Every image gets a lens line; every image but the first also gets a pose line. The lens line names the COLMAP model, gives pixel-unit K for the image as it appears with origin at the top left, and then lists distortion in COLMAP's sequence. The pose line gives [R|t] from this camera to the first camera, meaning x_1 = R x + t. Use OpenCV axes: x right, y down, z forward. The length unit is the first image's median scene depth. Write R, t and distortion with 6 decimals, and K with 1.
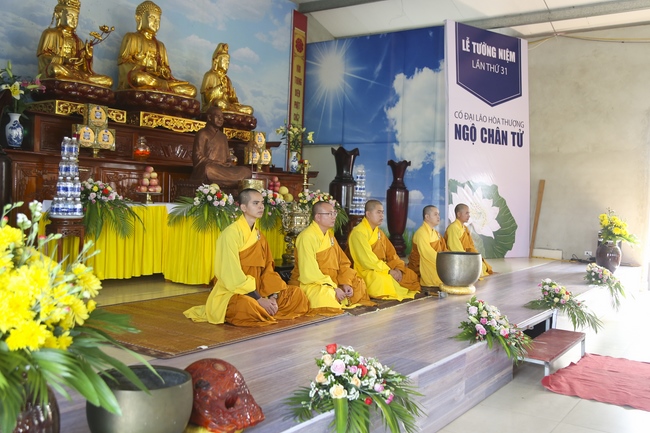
lens RADIAL K [[630.3, 0, 338.6], [0, 630.3, 217.7], [0, 0, 1]] dist [-0.001180, 0.039994]
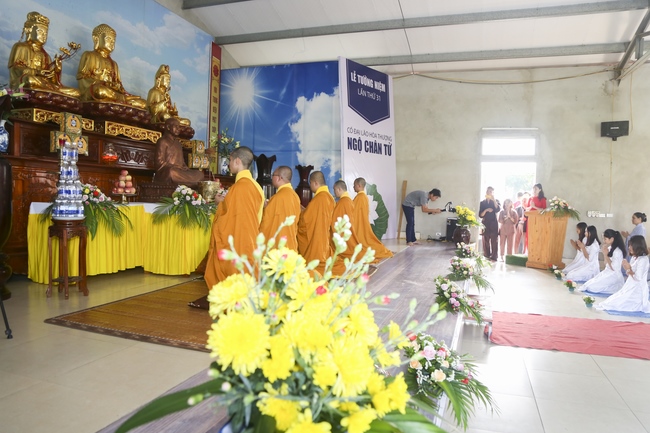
lens RADIAL K [[476.1, 0, 325.0], [0, 476.1, 216.5], [0, 0, 1]] dist [-0.088661, 0.061440]
pose [[0.966927, -0.021438, 0.254152, -0.144004], [0.017165, 0.999672, 0.019021, -0.007976], [-0.254477, -0.014029, 0.966977, 0.093638]]
